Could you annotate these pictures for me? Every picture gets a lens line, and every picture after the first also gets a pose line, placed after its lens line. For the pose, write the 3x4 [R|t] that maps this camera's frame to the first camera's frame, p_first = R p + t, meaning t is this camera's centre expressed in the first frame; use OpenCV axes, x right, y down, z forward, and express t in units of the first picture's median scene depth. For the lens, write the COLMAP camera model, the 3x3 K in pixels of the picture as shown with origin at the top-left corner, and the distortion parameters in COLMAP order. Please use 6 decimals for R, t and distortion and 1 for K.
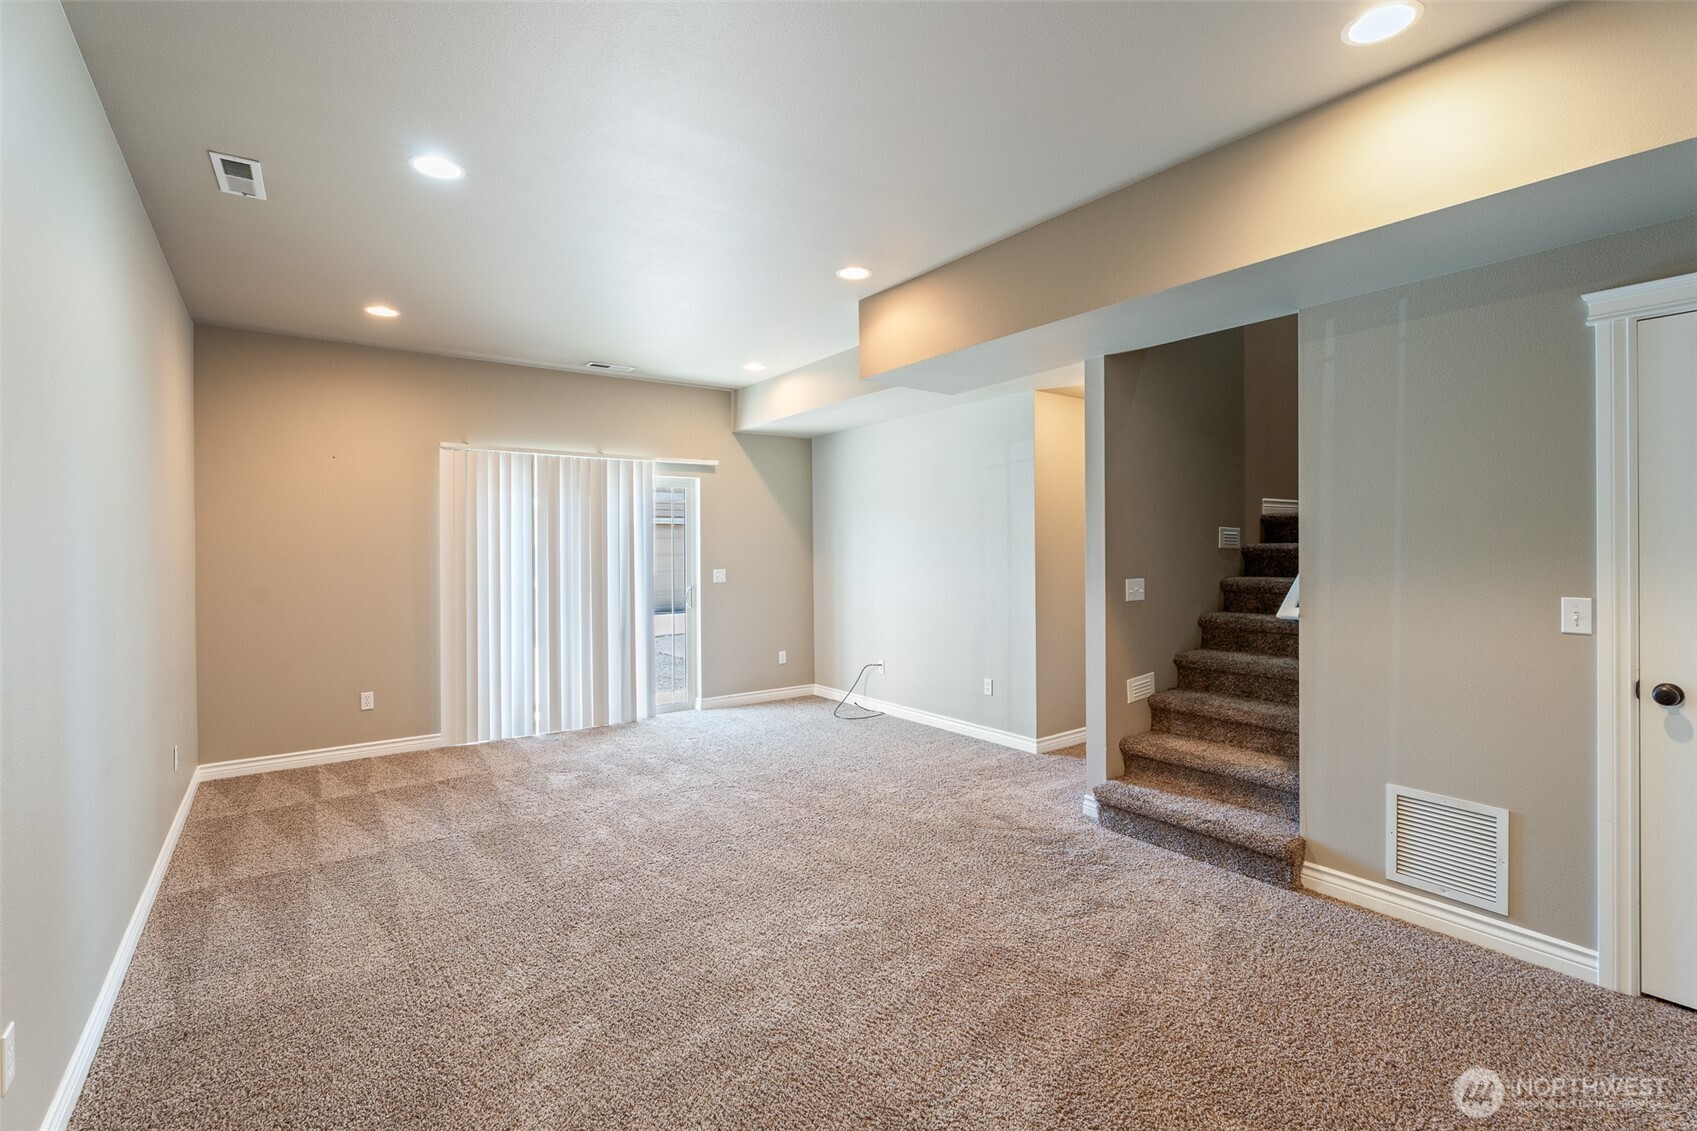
lens RADIAL K [[748.6, 0, 840.5], [0, 748.6, 560.5], [0, 0, 1]] dist [-0.002736, -0.001377]
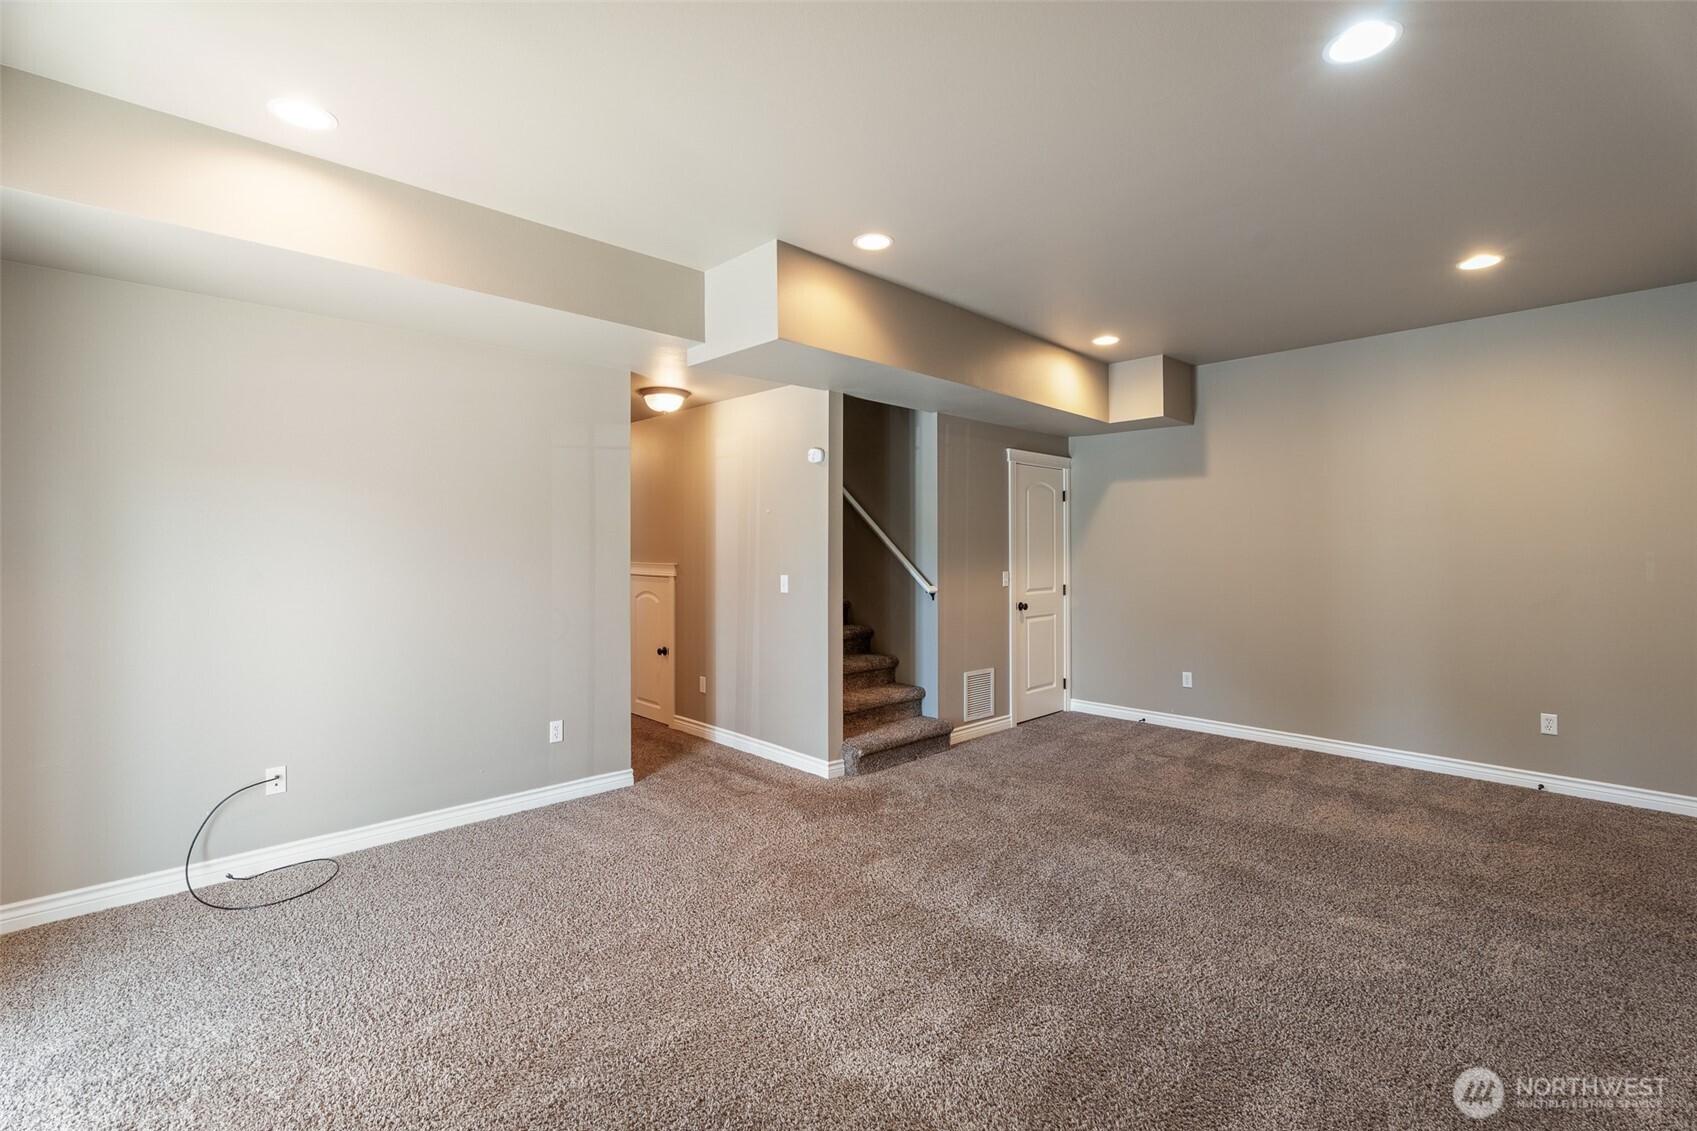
lens RADIAL K [[748.6, 0, 840.1], [0, 748.6, 551.8], [0, 0, 1]] dist [-0.002736, -0.001377]
pose [[-0.117299, 0.001877, 0.993095, -1.243764], [0.018394, 0.999831, 0.000283, -0.022589], [-0.992926, 0.018300, -0.117314, 1.657234]]
